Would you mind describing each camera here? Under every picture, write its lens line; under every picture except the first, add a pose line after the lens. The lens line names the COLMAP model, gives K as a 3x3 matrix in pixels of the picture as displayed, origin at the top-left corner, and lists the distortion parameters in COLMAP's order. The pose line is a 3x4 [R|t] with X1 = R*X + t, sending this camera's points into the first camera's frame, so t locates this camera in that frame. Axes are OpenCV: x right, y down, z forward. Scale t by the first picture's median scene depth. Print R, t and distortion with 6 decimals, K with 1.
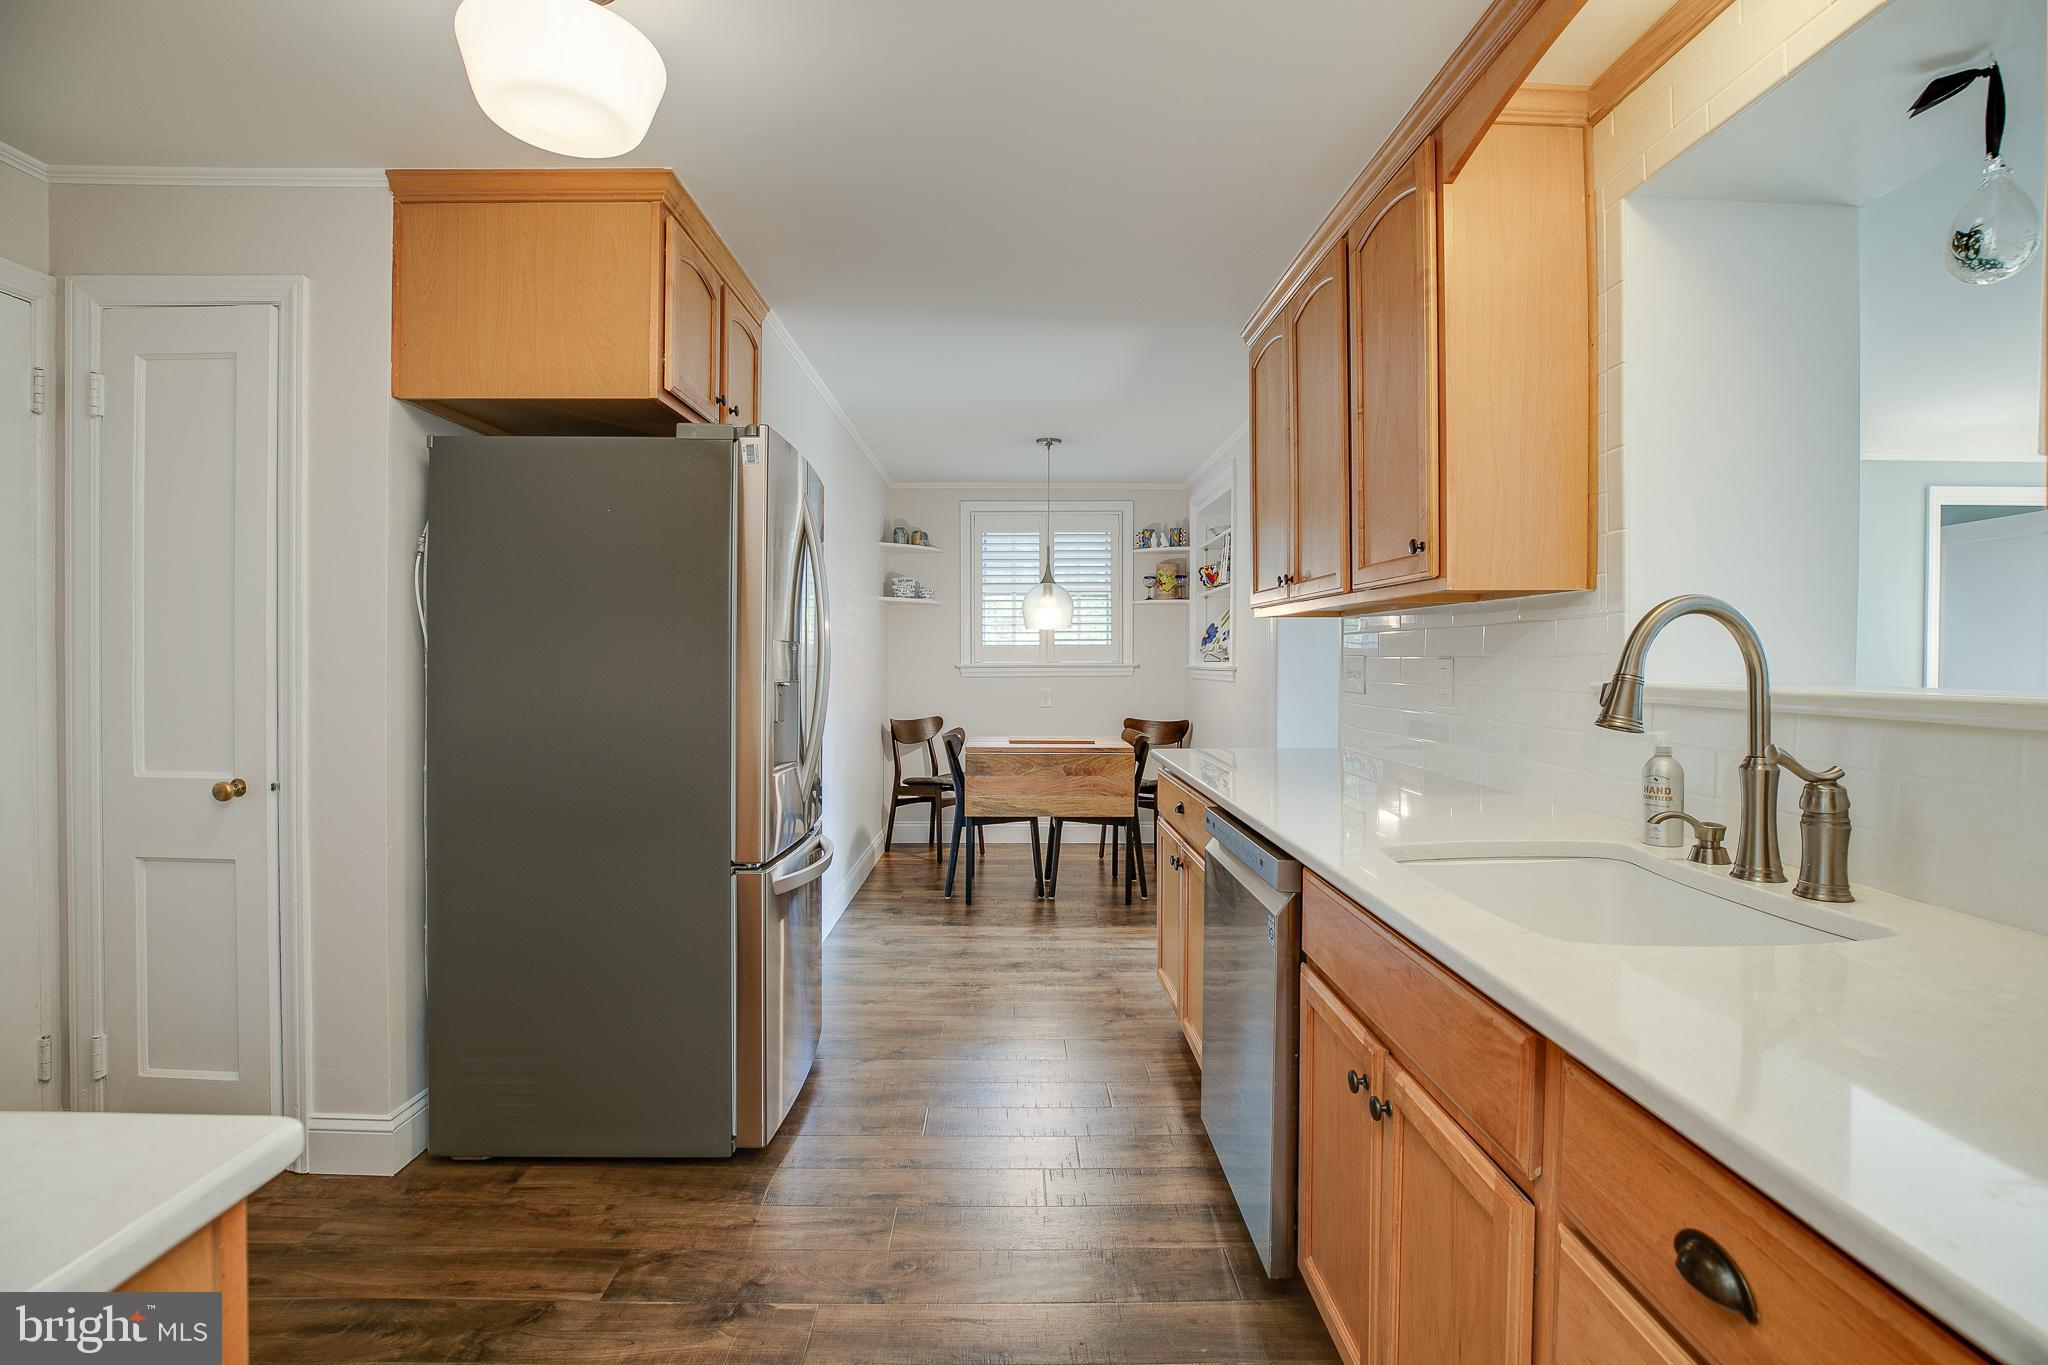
lens RADIAL K [[944.6, 0, 1026.0], [0, 944.6, 695.1], [0, 0, 1]] dist [-0.046014, 0.013815]
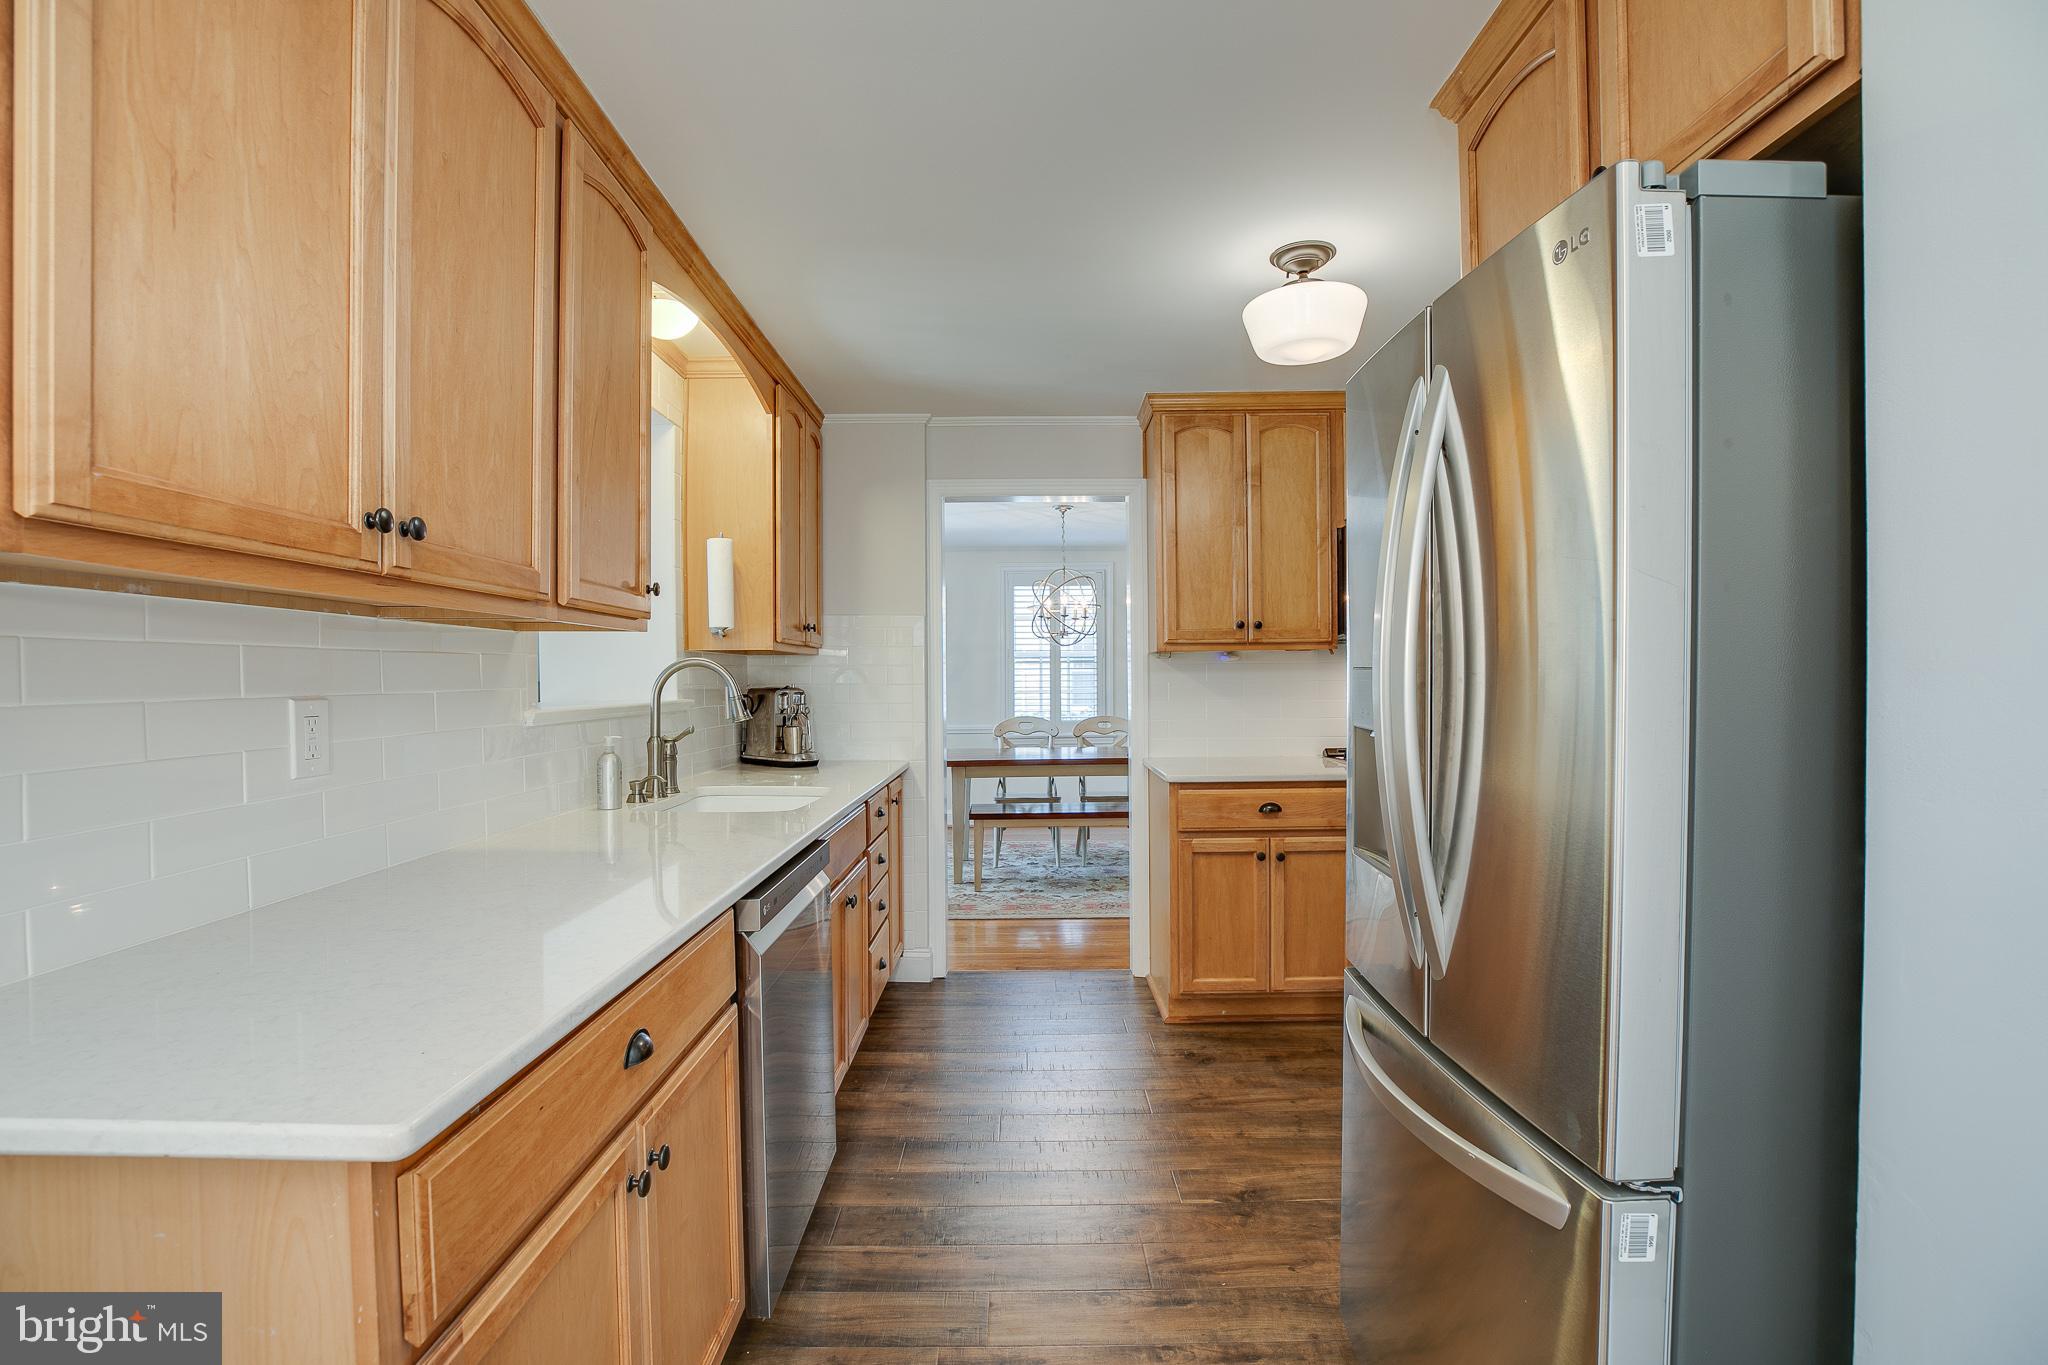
lens RADIAL K [[944.6, 0, 1026.0], [0, 944.6, 695.1], [0, 0, 1]] dist [-0.046014, 0.013815]
pose [[-0.999929, -0.000784, 0.011854, -0.027539], [-0.000130, 0.998479, 0.055142, -0.100912], [-0.011880, 0.055136, -0.998408, 2.226383]]
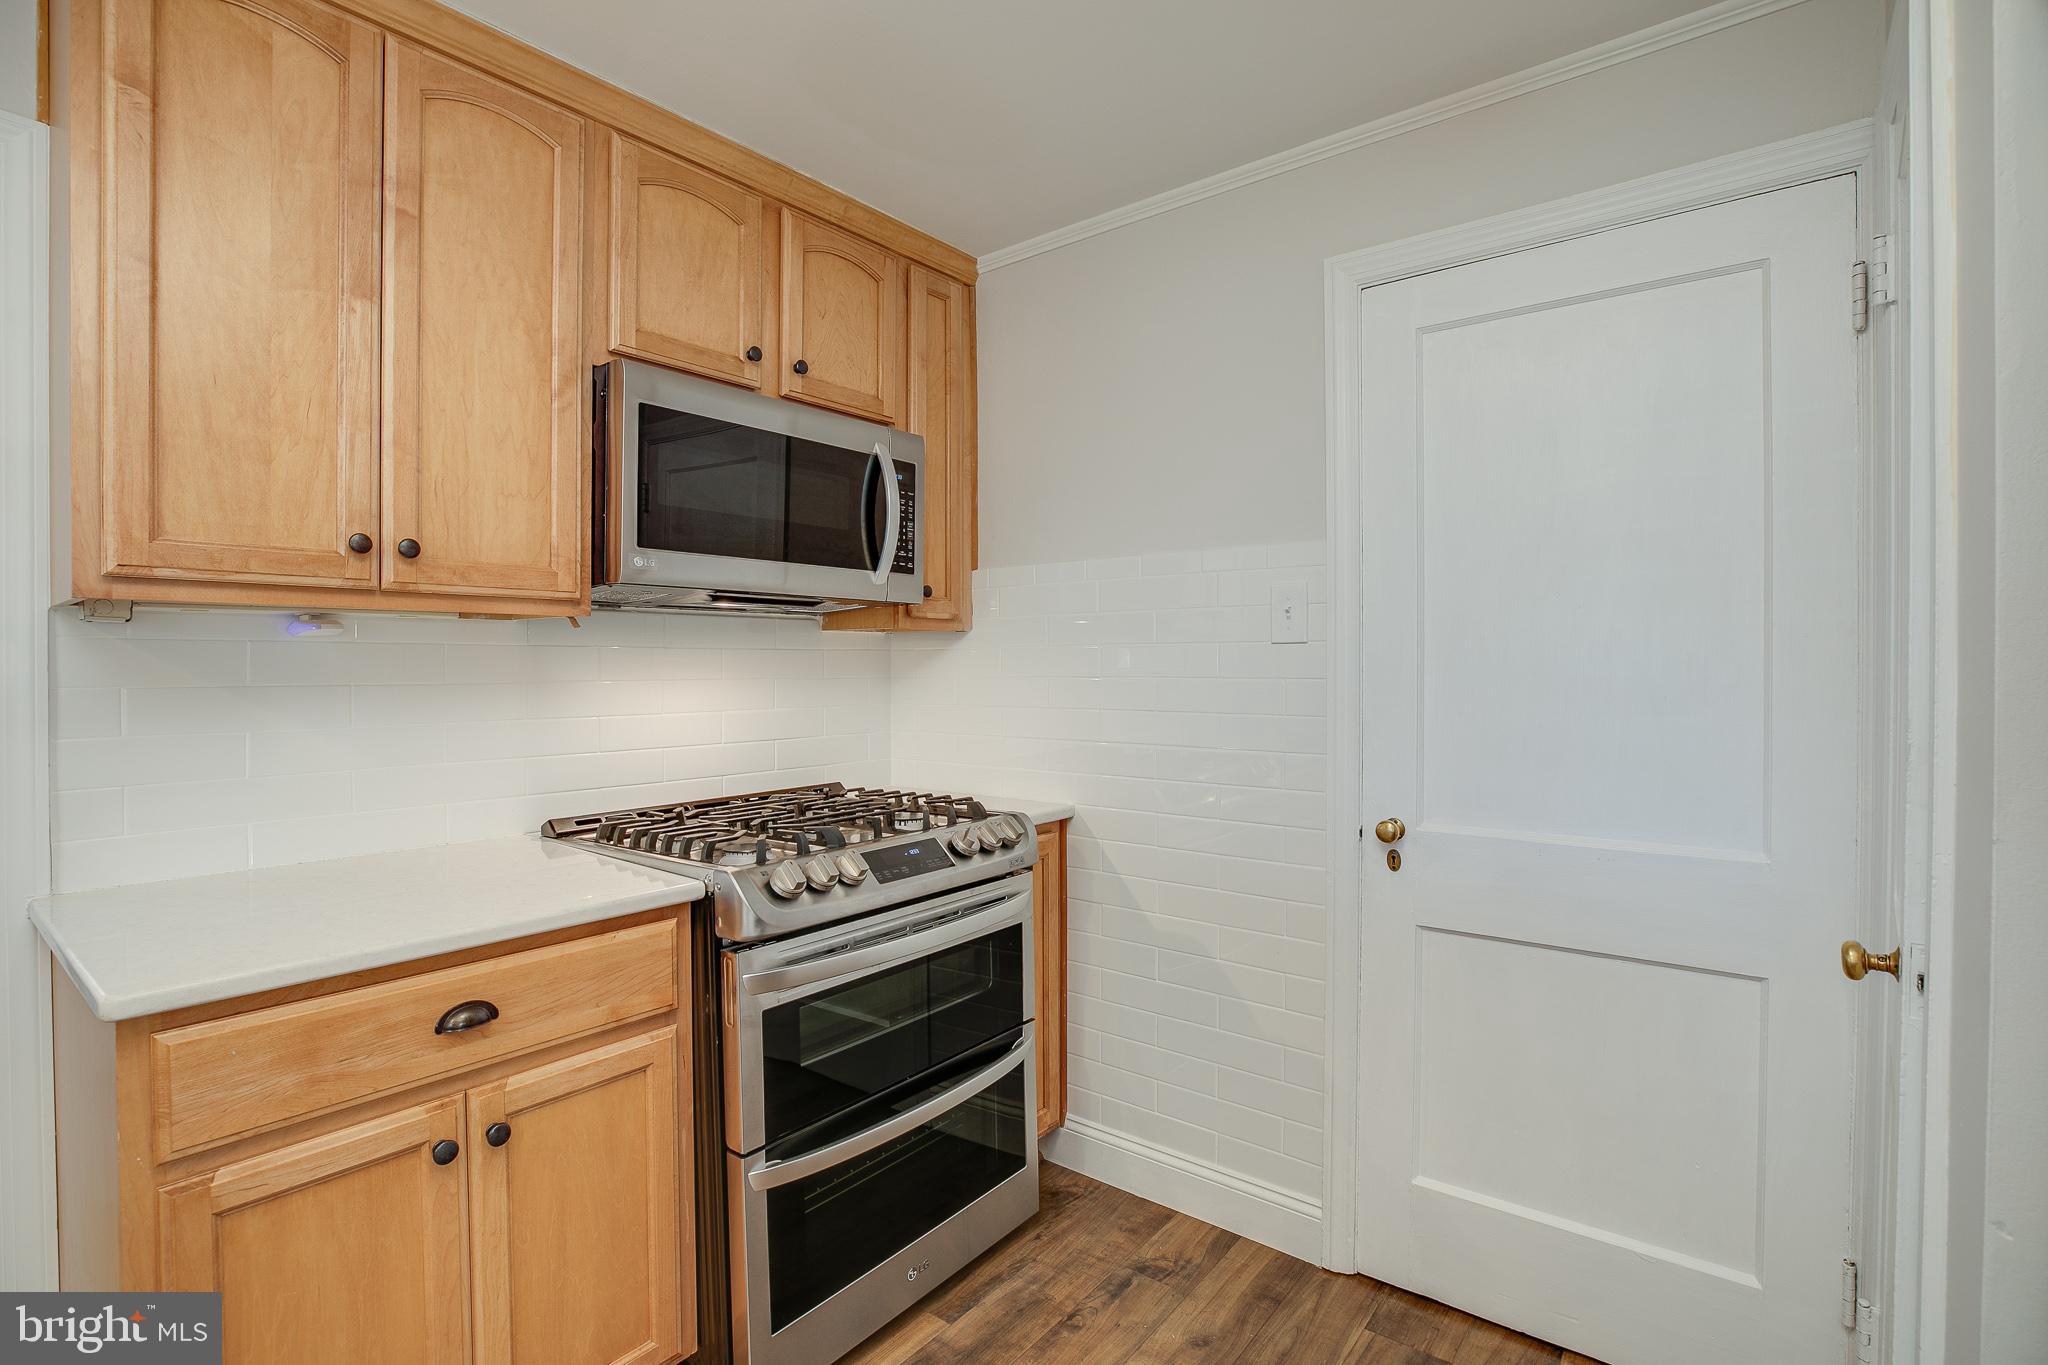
lens RADIAL K [[955.7, 0, 1025.9], [0, 955.7, 672.7], [0, 0, 1]] dist [-0.047633, 0.014181]
pose [[-0.631593, -0.003763, -0.775291, -0.206628], [-0.033361, 0.999194, 0.022328, -0.066246], [0.774582, 0.039967, -0.631209, 1.122648]]
